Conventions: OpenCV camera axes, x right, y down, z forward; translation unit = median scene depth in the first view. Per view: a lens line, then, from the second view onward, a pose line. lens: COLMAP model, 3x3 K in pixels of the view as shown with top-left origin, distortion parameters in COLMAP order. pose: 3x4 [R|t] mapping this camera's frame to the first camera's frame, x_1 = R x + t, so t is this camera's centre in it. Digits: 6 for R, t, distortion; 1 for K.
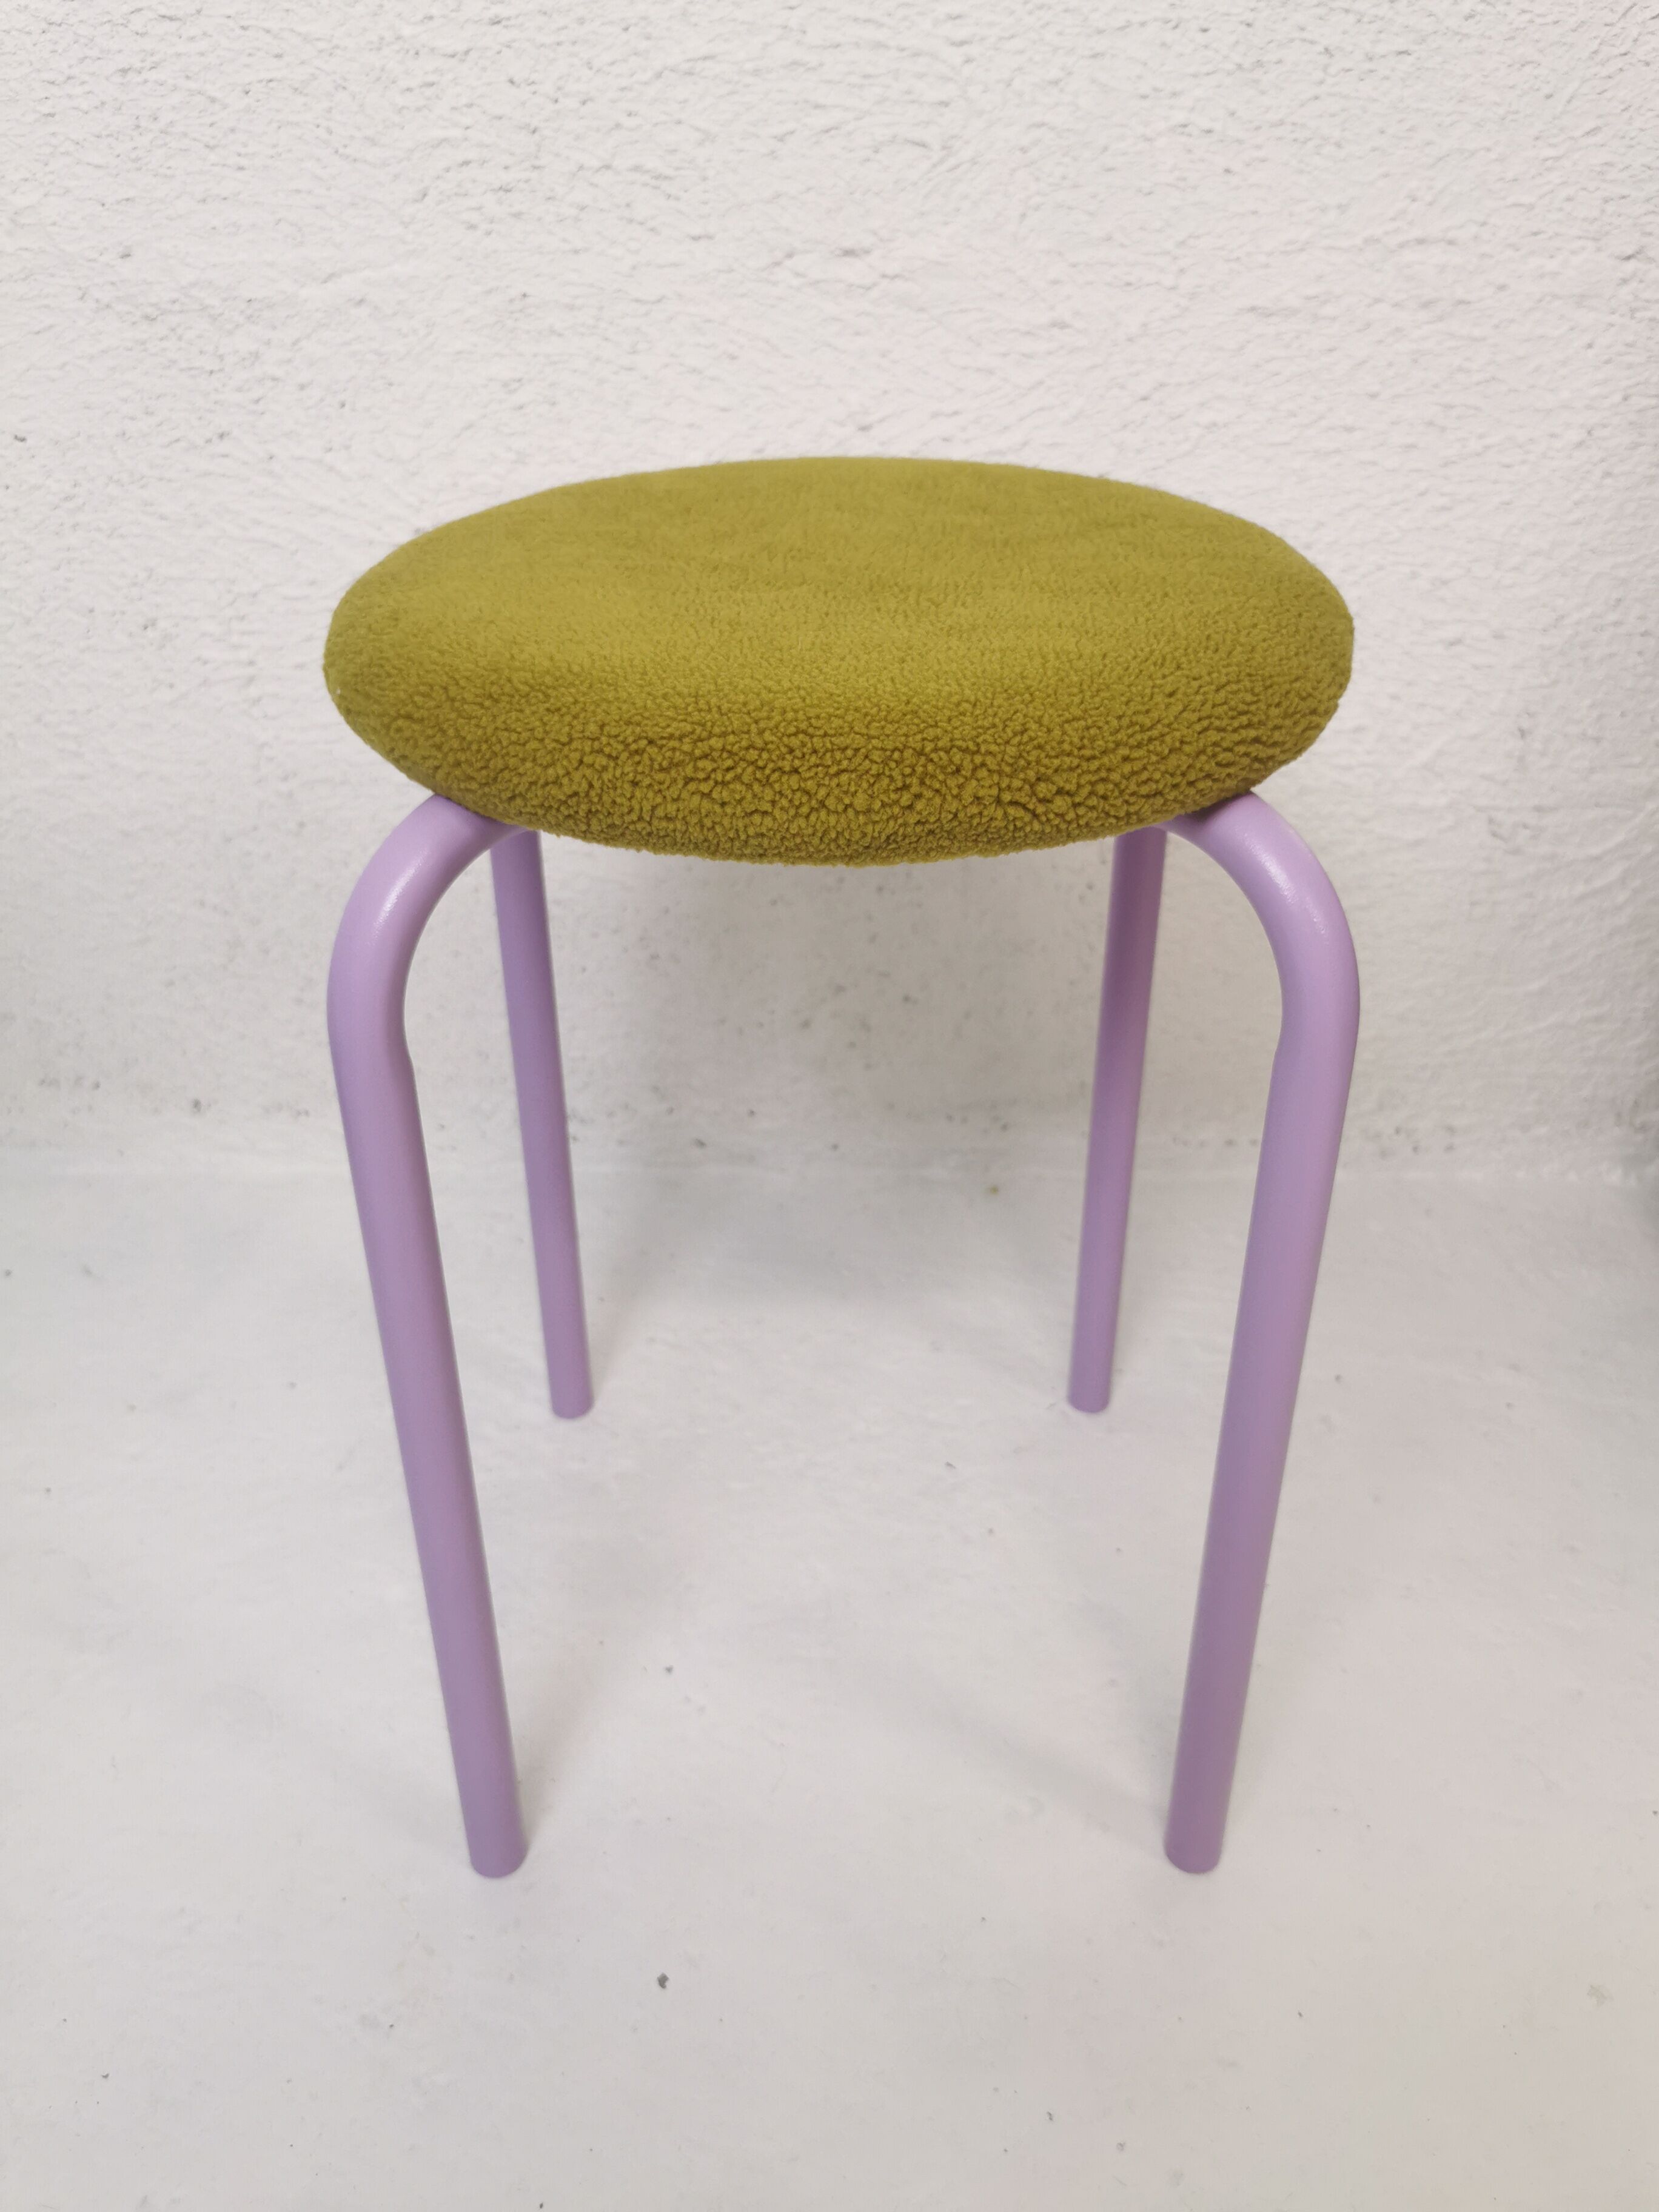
lens RADIAL K [[1736.6, 0, 829.7], [0, 1736.6, 1096.3], [0, 0, 1]] dist [0.078532, -0.120777]
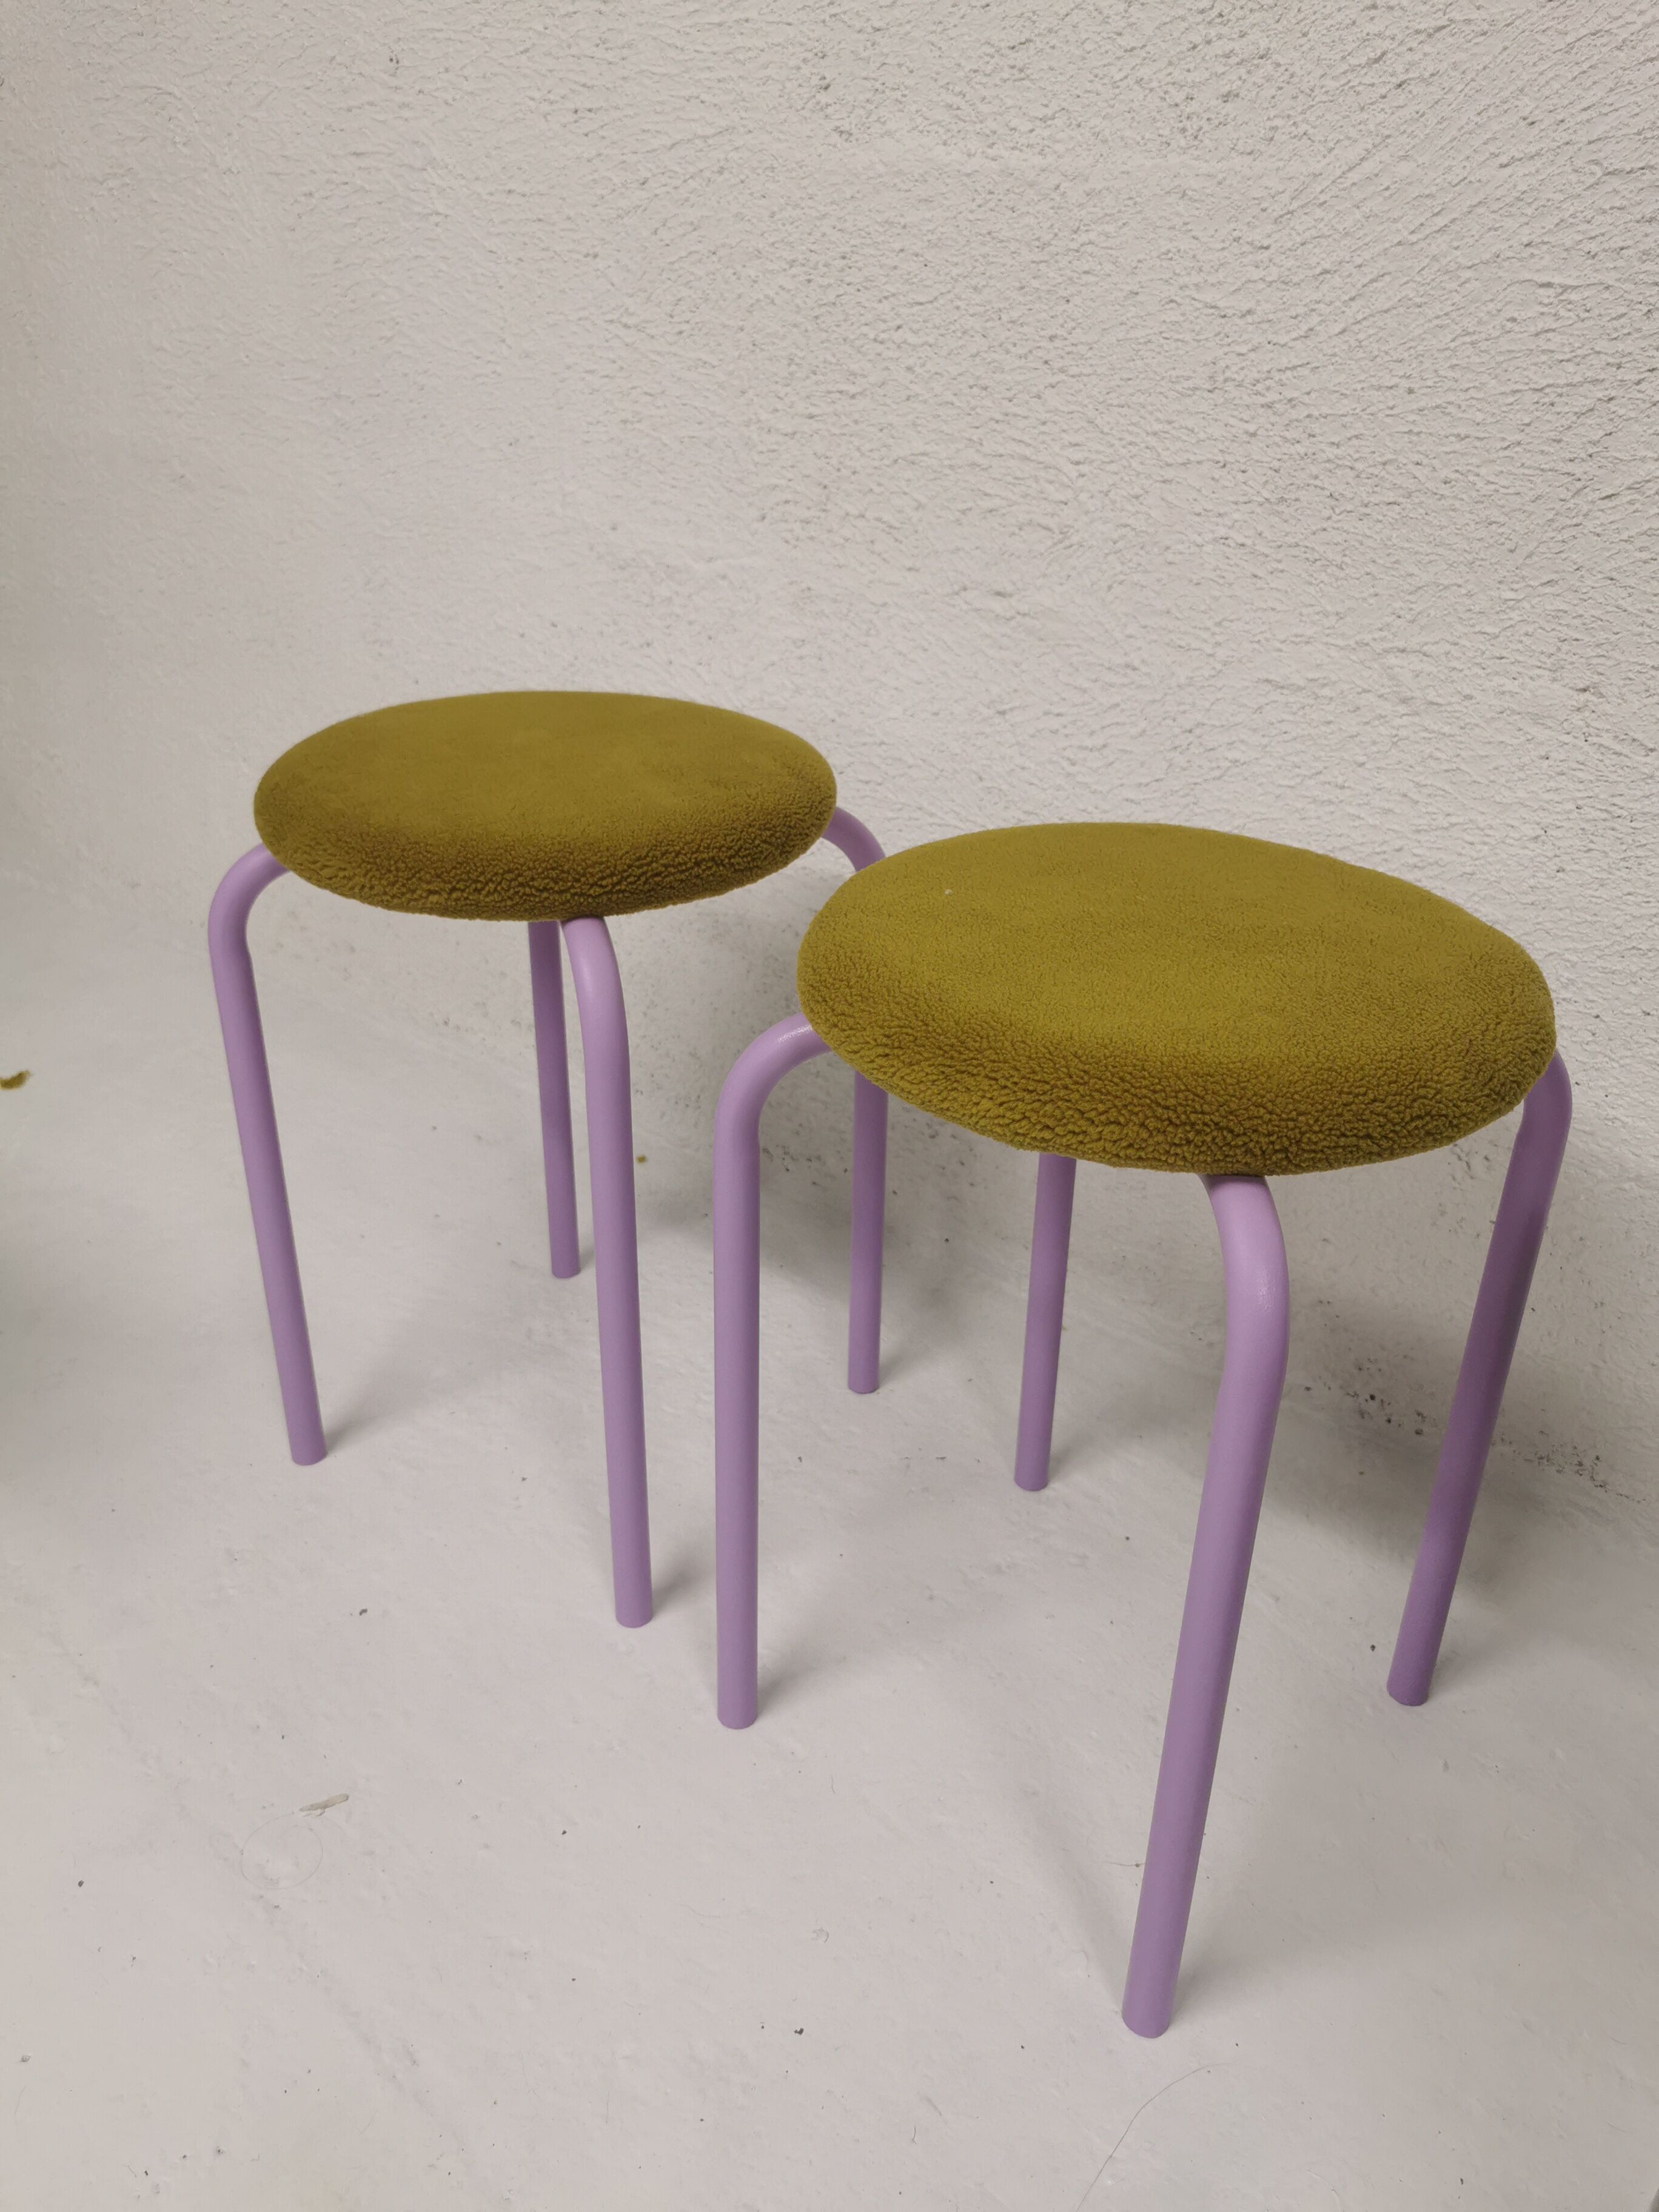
lens RADIAL K [[1736.6, 0, 814.7], [0, 1736.6, 1095.5], [0, 0, 1]] dist [0.078532, -0.120777]
pose [[0.801766, 0.292952, -0.520913, 0.722955], [-0.327778, 0.944380, 0.026601, -0.094255], [0.499732, 0.149415, 0.853195, -0.187546]]
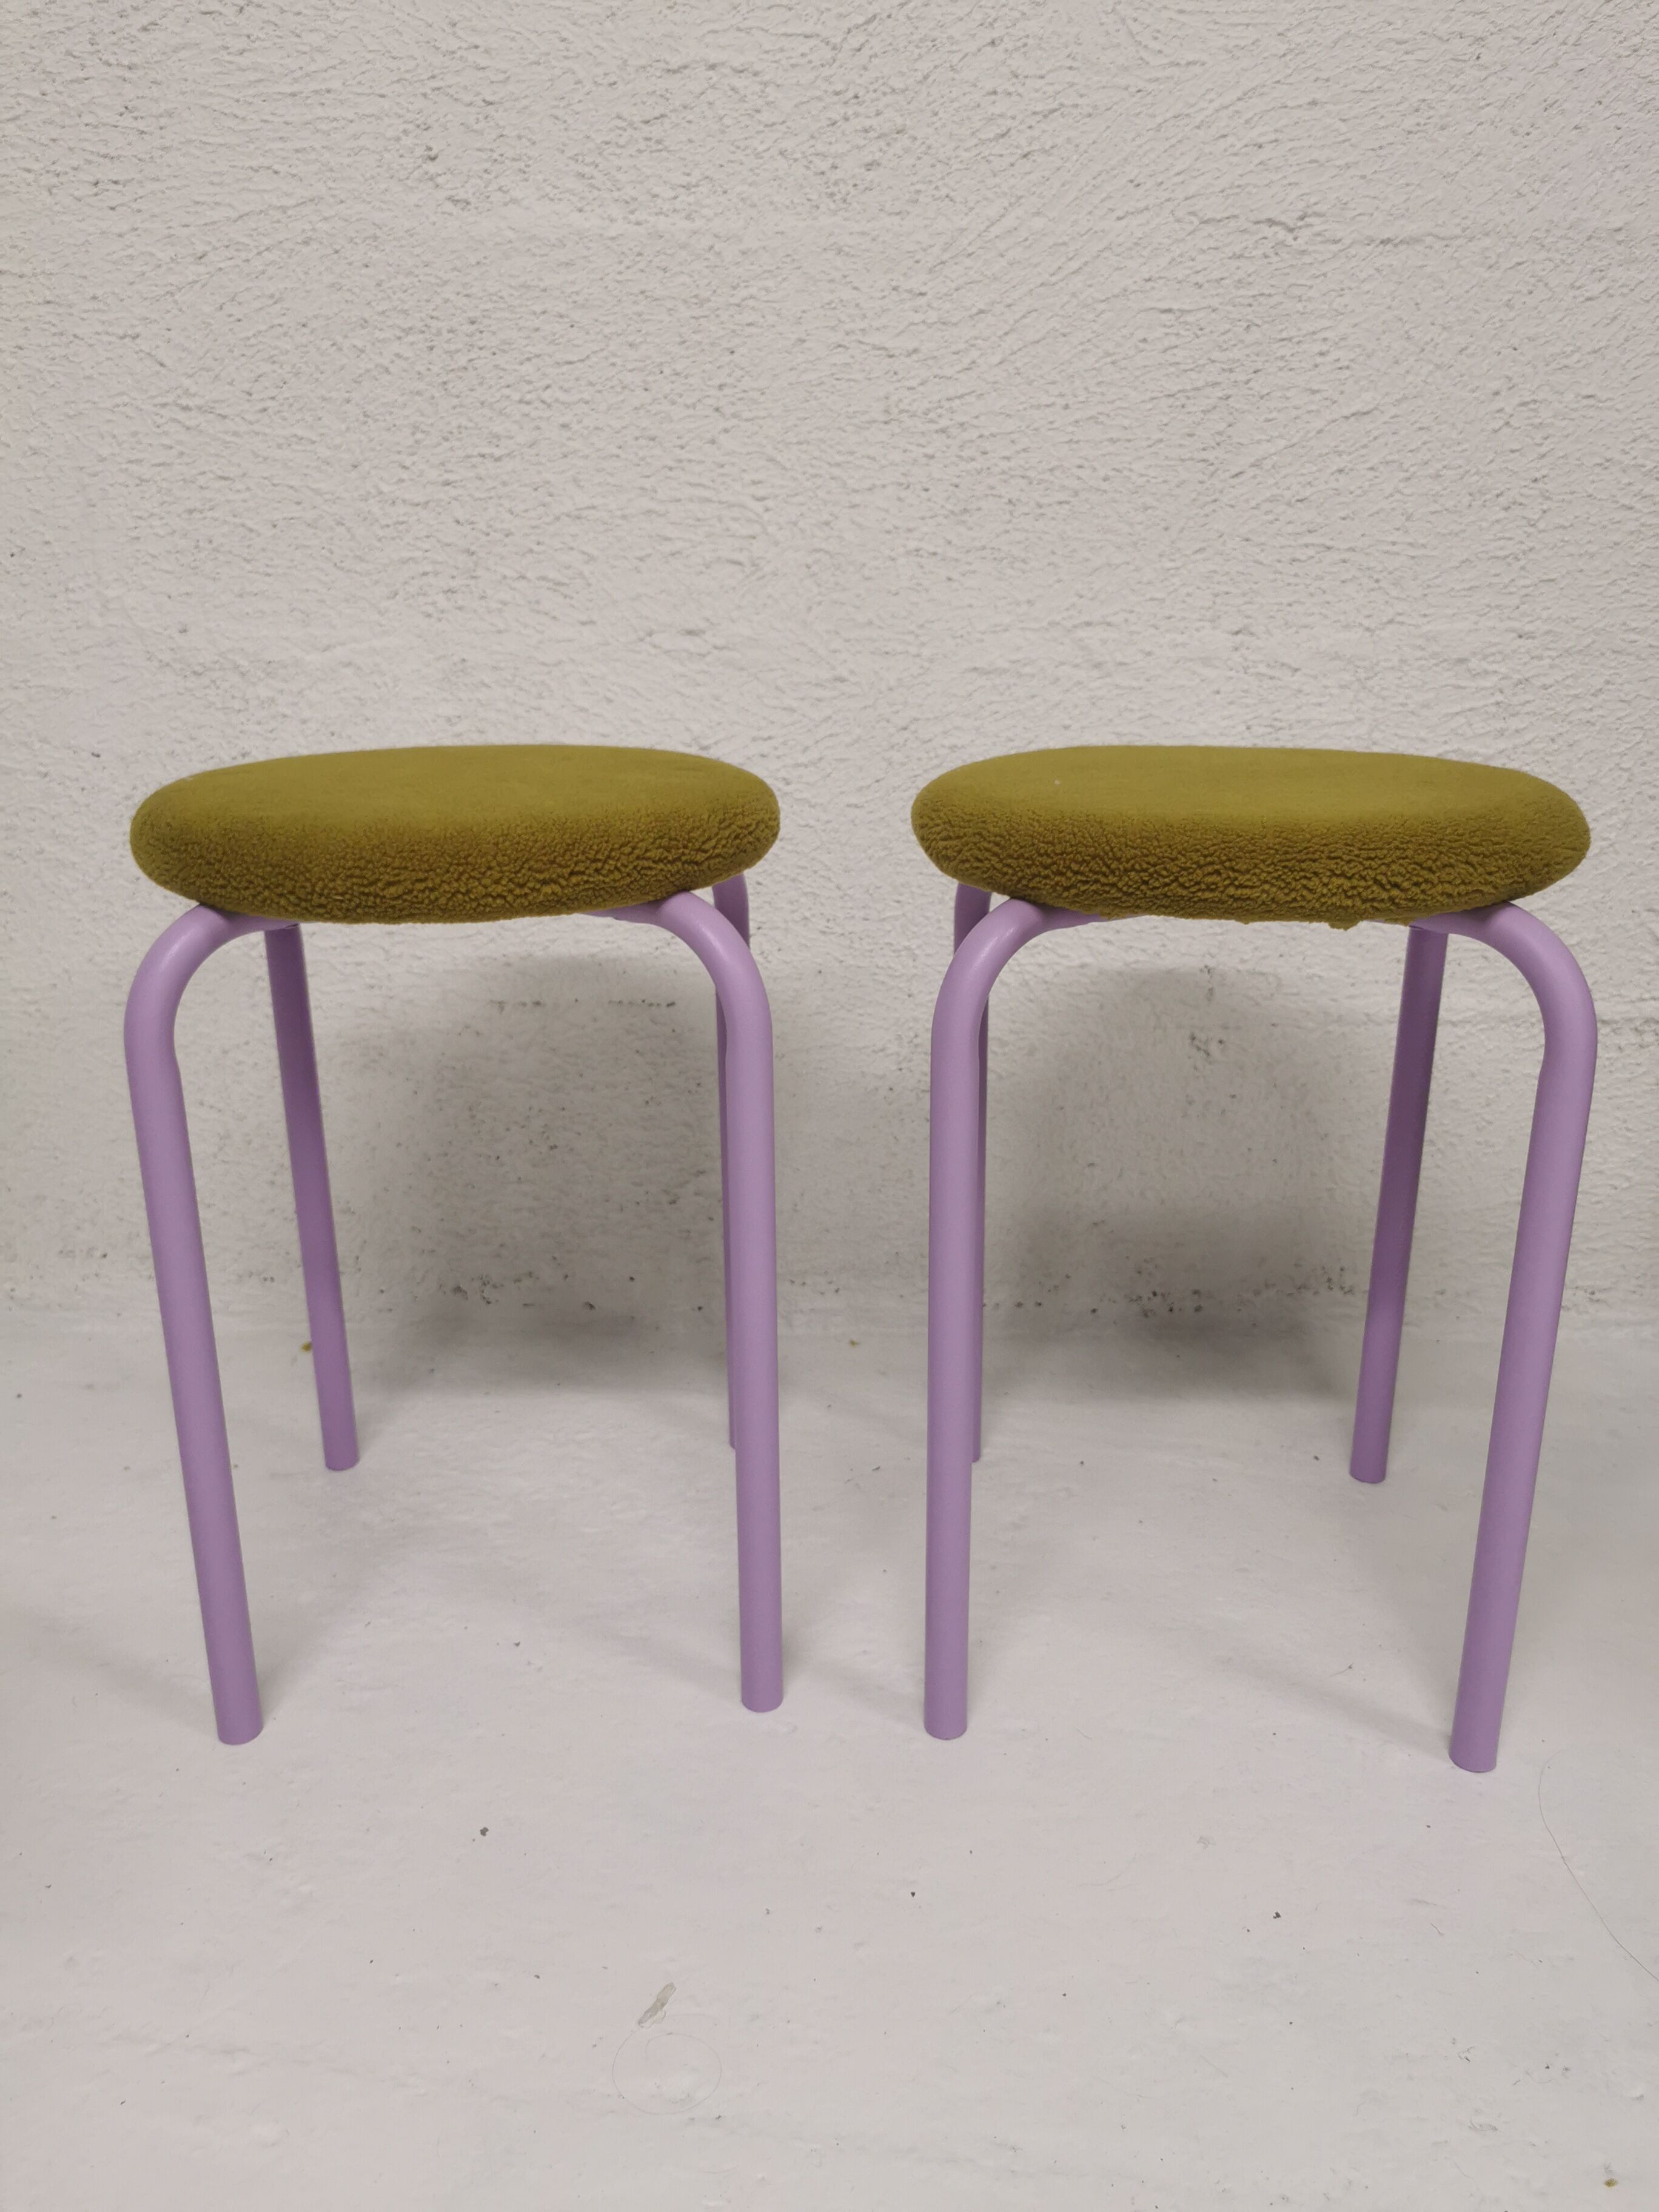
lens RADIAL K [[1736.6, 0, 824.4], [0, 1736.6, 1091.2], [0, 0, 1]] dist [0.078532, -0.120777]
pose [[0.999984, 0.000528, -0.005679, 0.127735], [-0.001771, 0.975230, -0.221187, 0.198892], [0.005422, 0.221194, 0.975215, -0.303580]]
